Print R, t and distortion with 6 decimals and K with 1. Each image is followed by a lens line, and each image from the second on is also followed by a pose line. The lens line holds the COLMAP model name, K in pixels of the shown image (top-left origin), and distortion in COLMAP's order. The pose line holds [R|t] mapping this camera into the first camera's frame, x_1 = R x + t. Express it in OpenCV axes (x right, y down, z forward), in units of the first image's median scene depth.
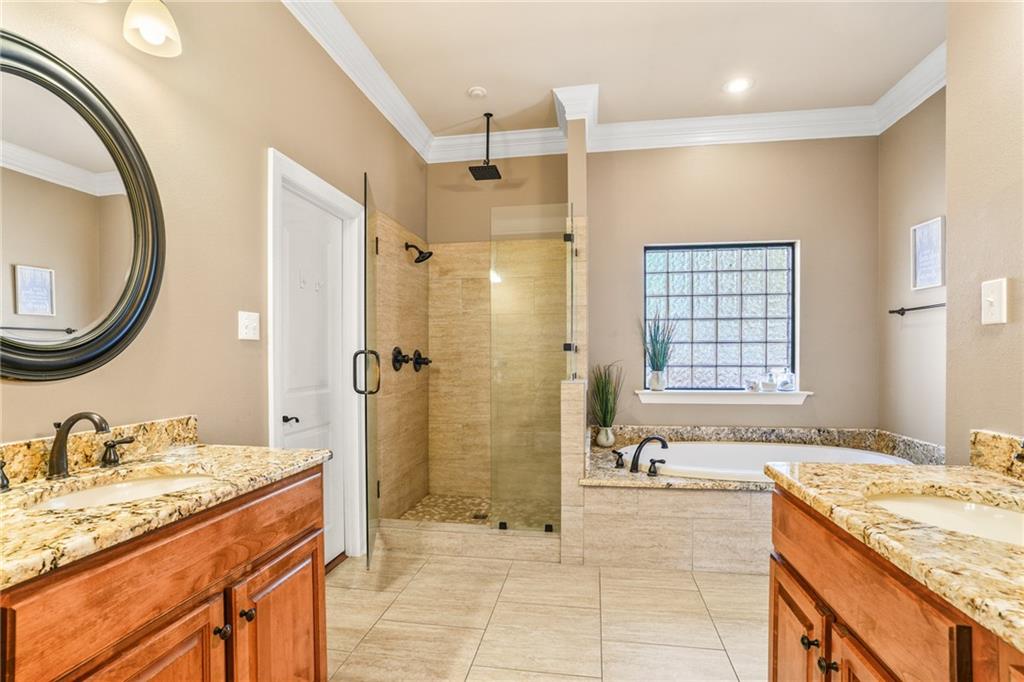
lens RADIAL K [[482.5, 0, 513.0], [0, 482.5, 362.5], [0, 0, 1]] dist [-0.001829, 0.000274]
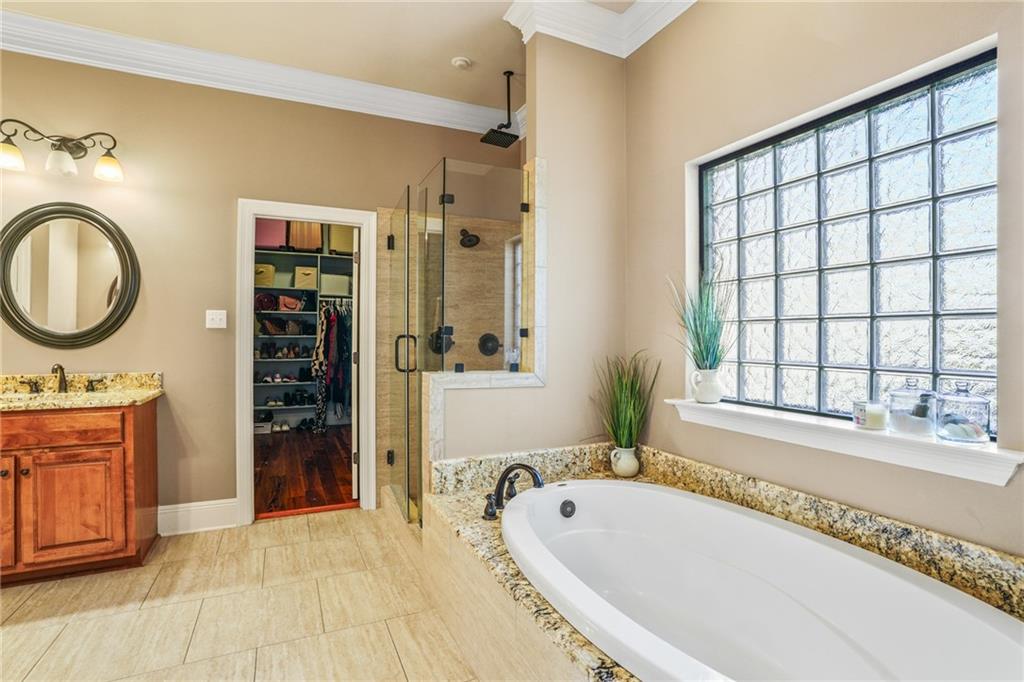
lens RADIAL K [[491.7, 0, 506.8], [0, 491.7, 334.3], [0, 0, 1]] dist [-0.002134, 0.000443]
pose [[0.555461, 0.000676, -0.831542, 0.665781], [-0.020311, 0.999712, -0.012755, -0.013016], [0.831294, 0.023974, 0.555315, 0.463578]]
